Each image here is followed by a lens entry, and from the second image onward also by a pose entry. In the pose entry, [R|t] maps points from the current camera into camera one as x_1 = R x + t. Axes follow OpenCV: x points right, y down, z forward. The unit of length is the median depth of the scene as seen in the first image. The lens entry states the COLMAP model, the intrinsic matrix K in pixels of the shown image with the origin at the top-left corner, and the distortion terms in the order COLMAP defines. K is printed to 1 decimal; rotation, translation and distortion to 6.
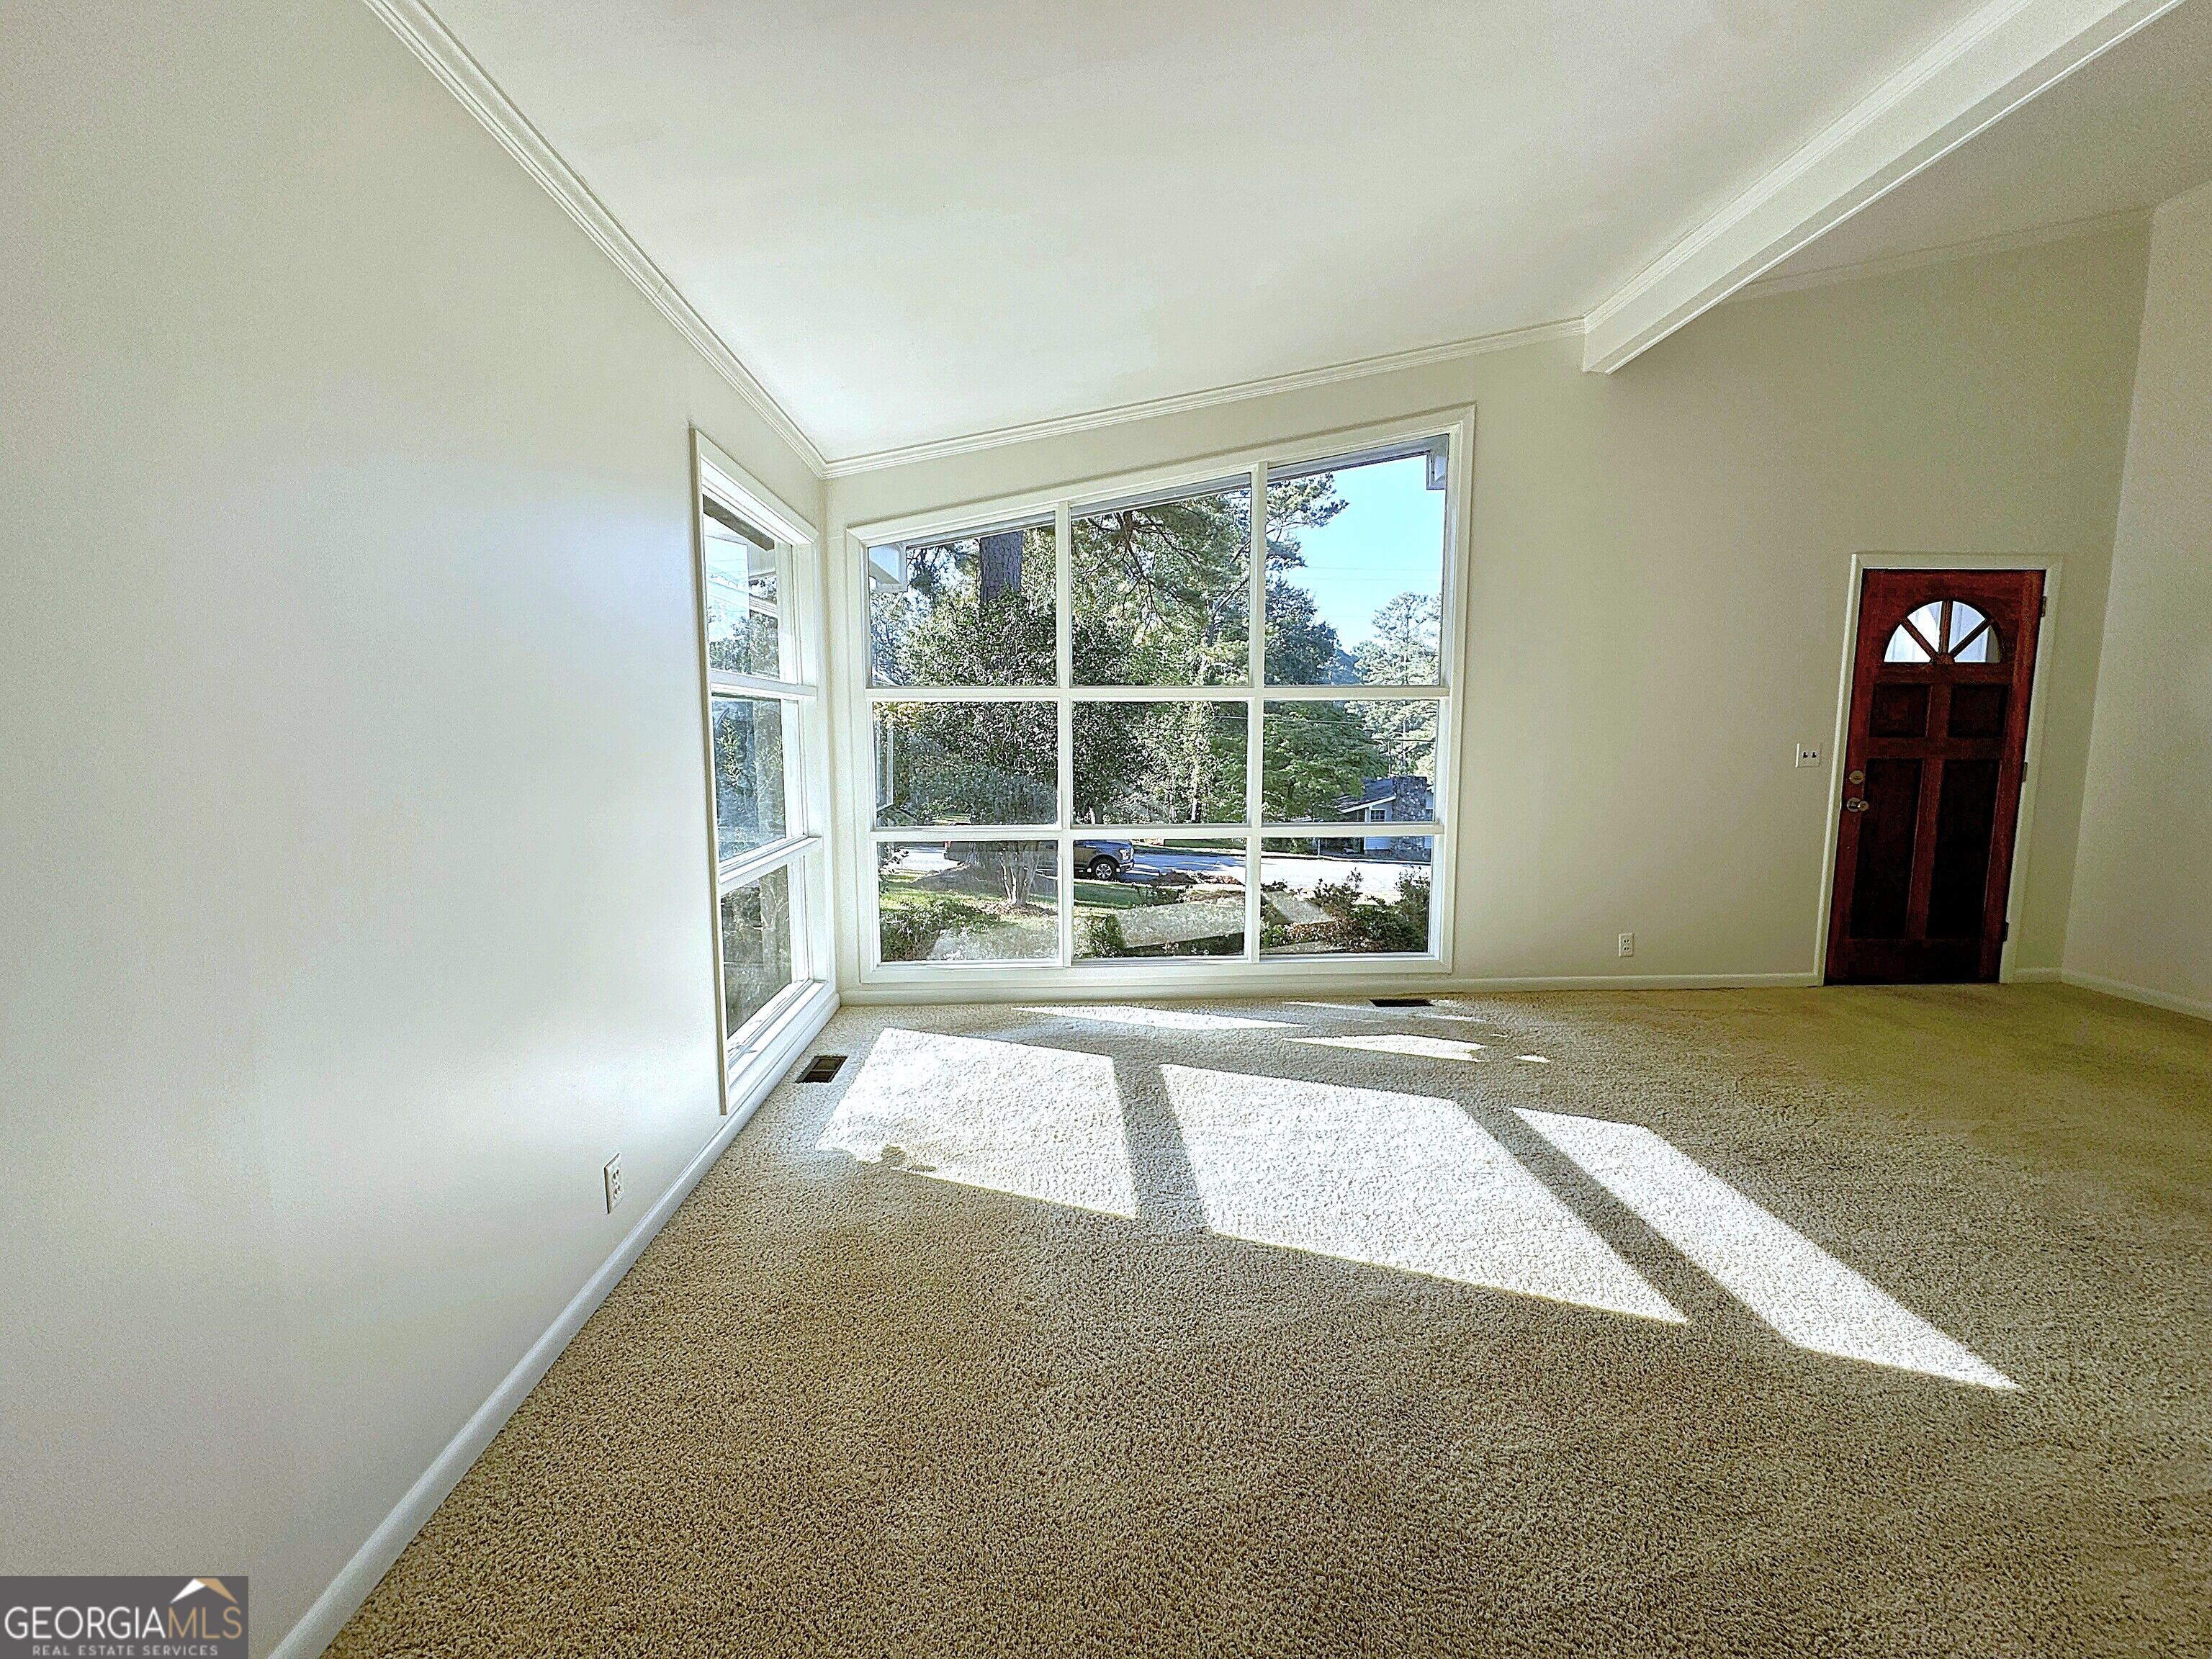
lens RADIAL K [[885.9, 0, 1112.4], [0, 885.9, 835.4], [0, 0, 1]] dist [0.000610, -0.000452]
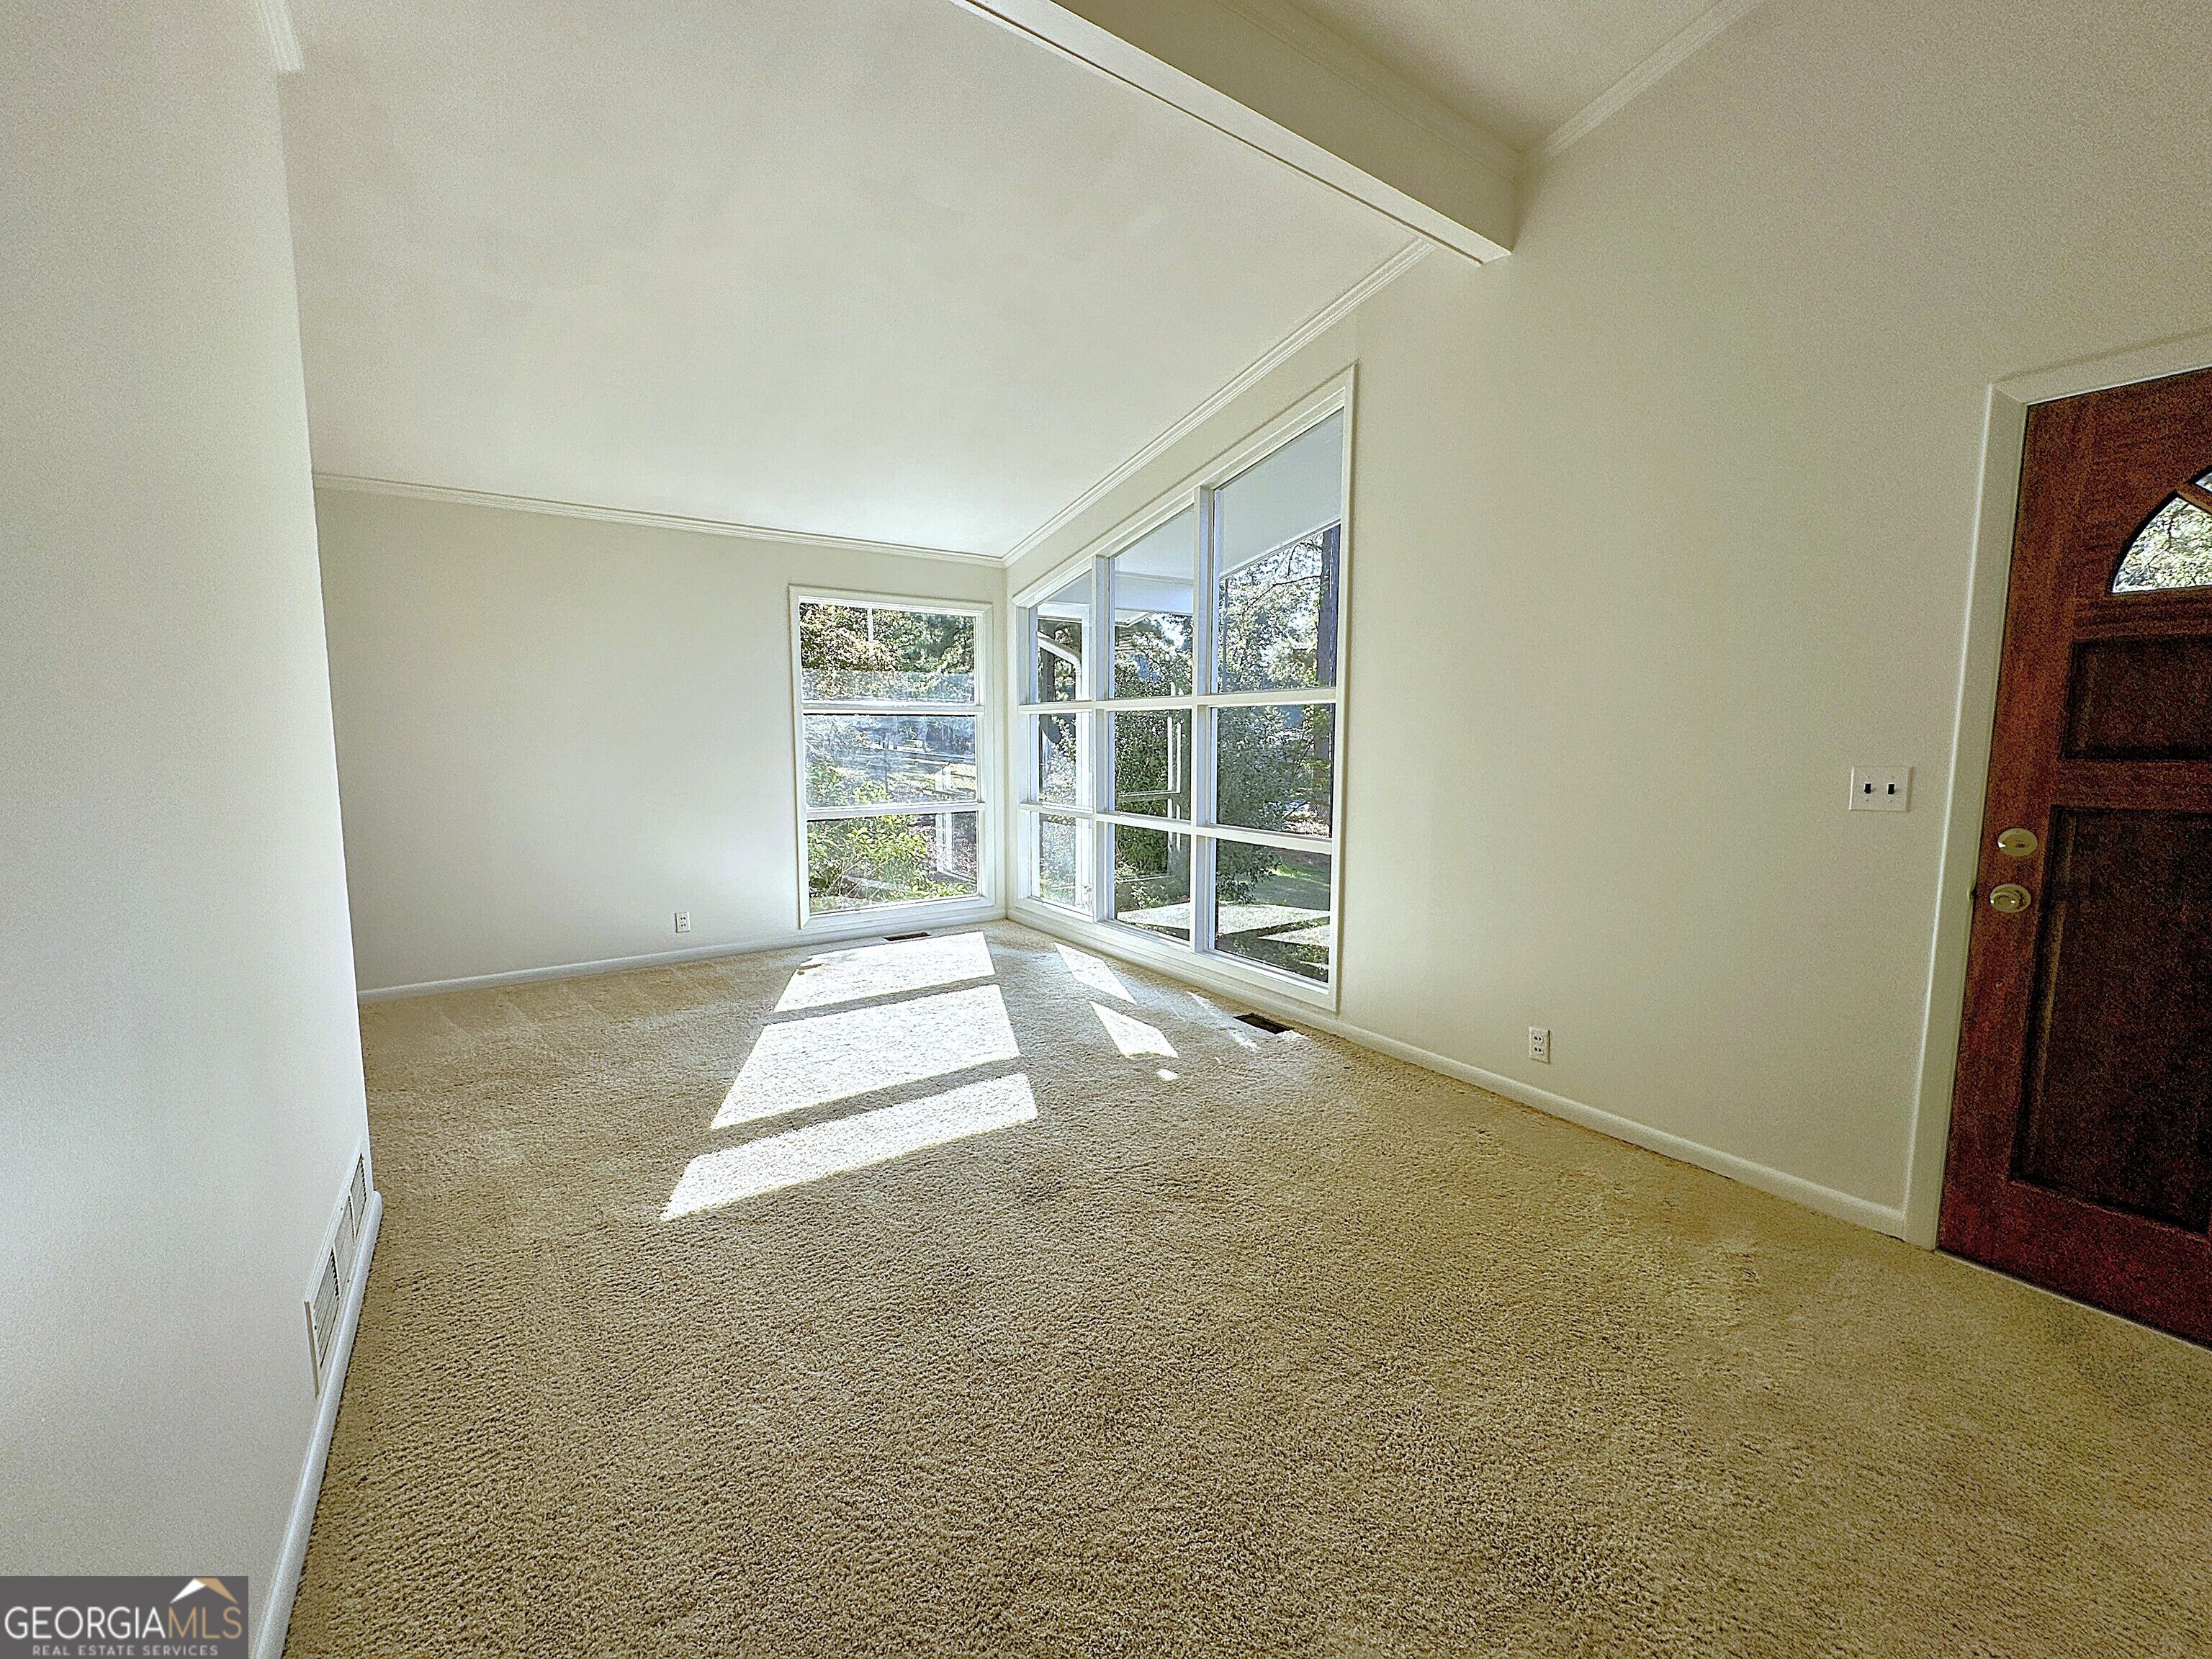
lens RADIAL K [[885.9, 0, 1102.1], [0, 885.9, 836.0], [0, 0, 1]] dist [0.000610, -0.000452]
pose [[0.521243, 0.103053, -0.847164, 0.996627], [-0.104250, 0.992937, 0.056643, -0.044929], [0.847017, 0.058792, 0.528304, 0.332773]]
